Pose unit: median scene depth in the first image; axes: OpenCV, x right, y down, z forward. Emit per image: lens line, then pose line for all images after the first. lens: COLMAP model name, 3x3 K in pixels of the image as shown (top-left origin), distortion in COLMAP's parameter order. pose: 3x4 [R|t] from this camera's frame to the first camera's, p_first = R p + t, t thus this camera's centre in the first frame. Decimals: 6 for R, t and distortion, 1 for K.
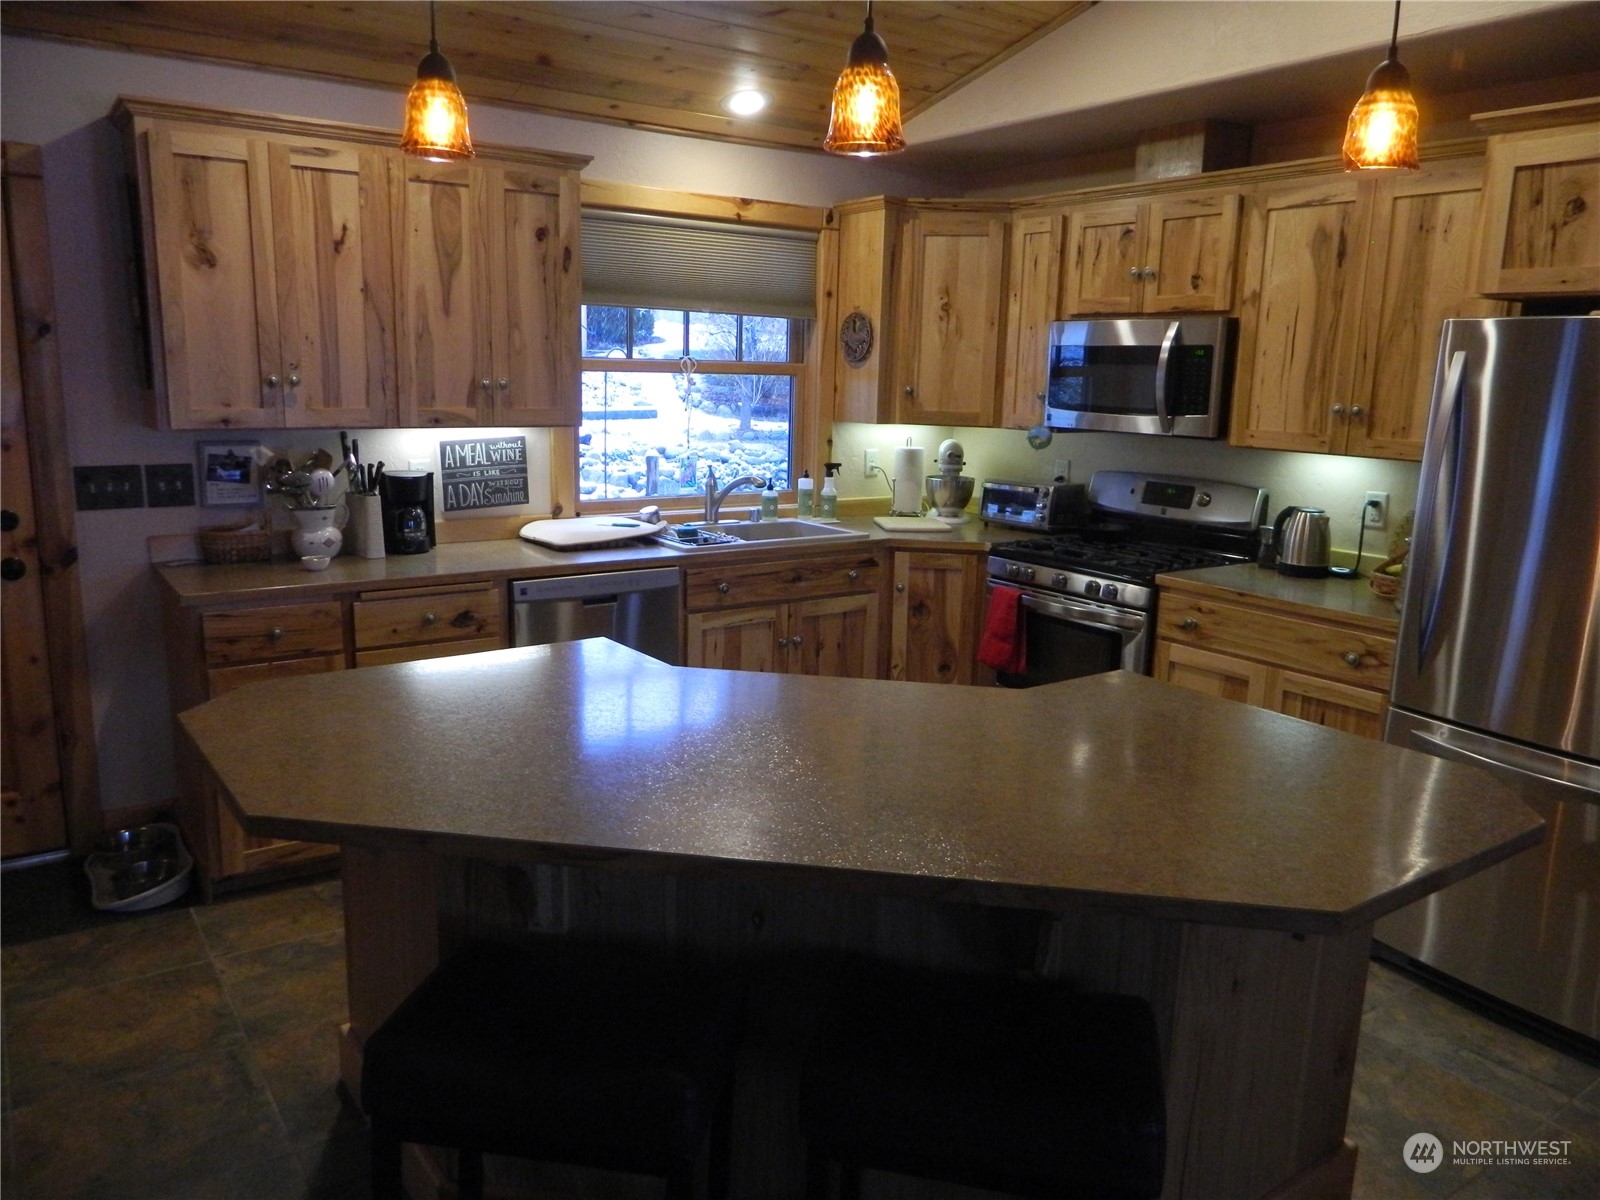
lens RADIAL K [[1179.3, 0, 803.6], [0, 1179.3, 601.4], [0, 0, 1]] dist [-0.001792, 0.001459]
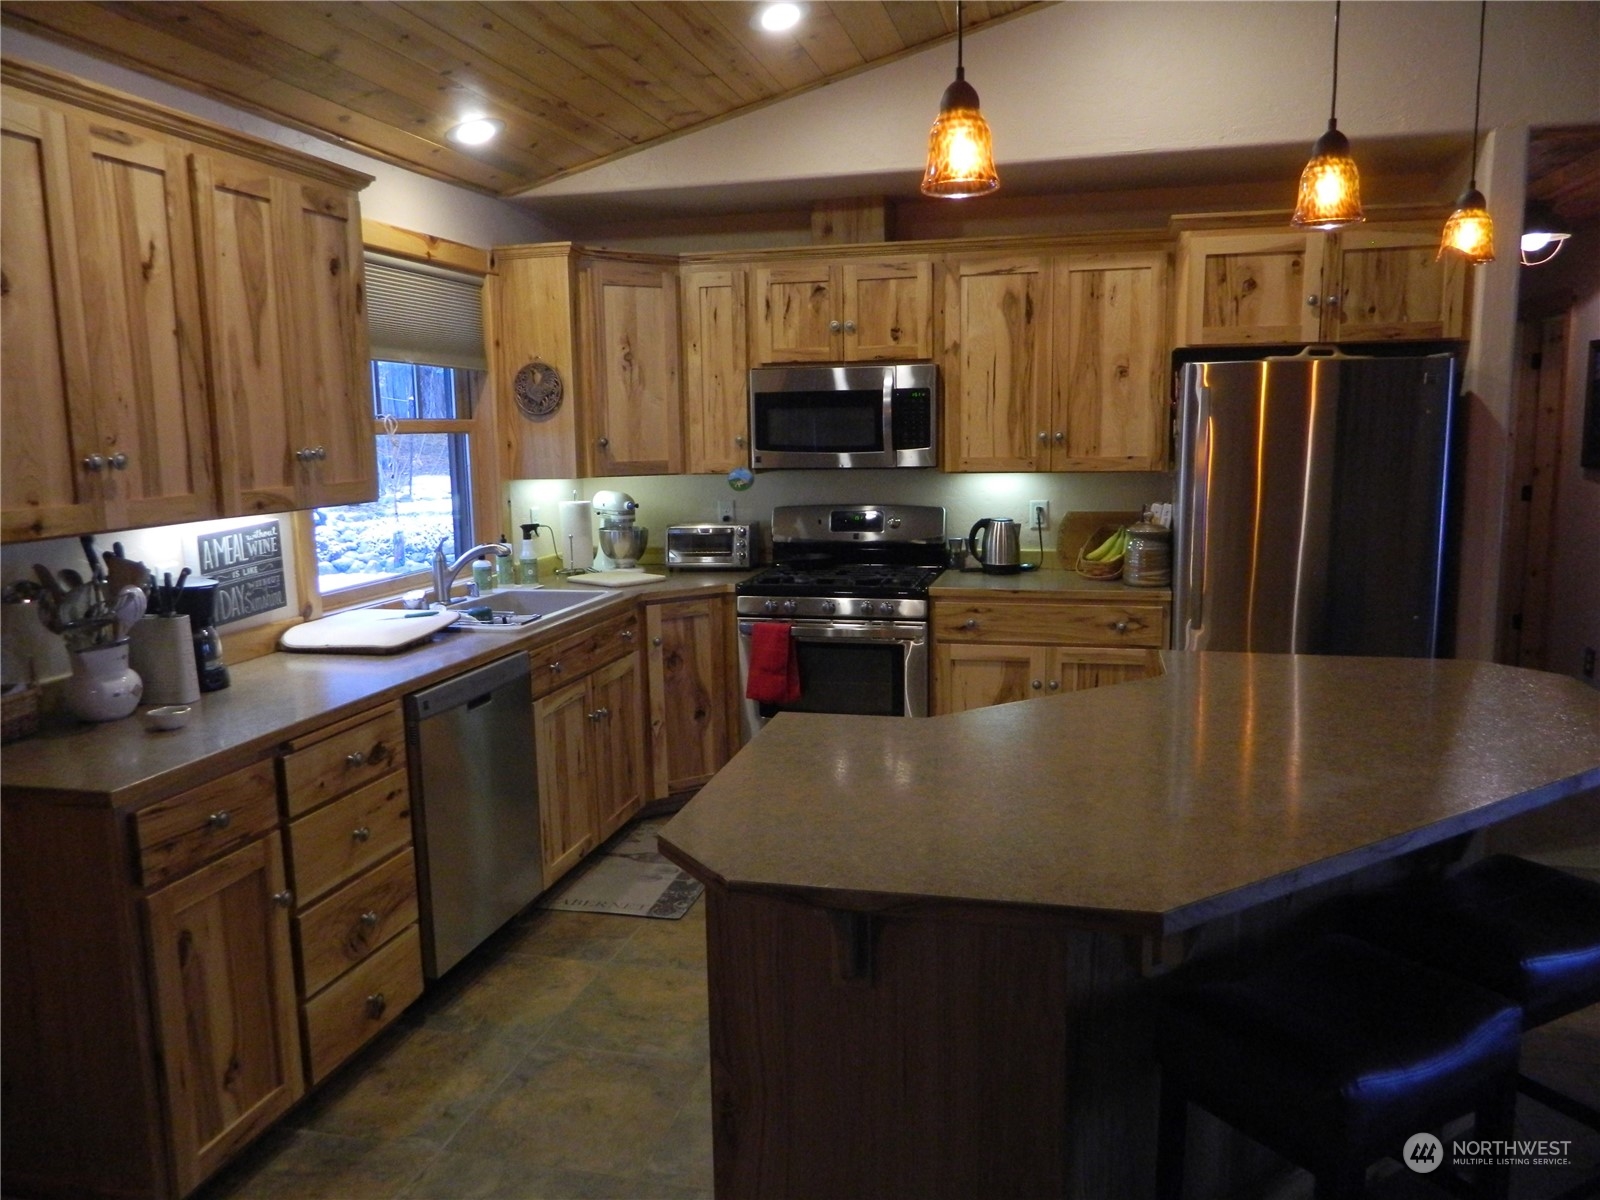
lens RADIAL K [[1179.3, 0, 807.4], [0, 1179.3, 598.8], [0, 0, 1]] dist [-0.001792, 0.001459]
pose [[0.753741, -0.133302, 0.643510, -0.523851], [0.162827, 0.986560, 0.013647, -0.046243], [-0.636680, 0.094494, 0.765316, 0.200042]]
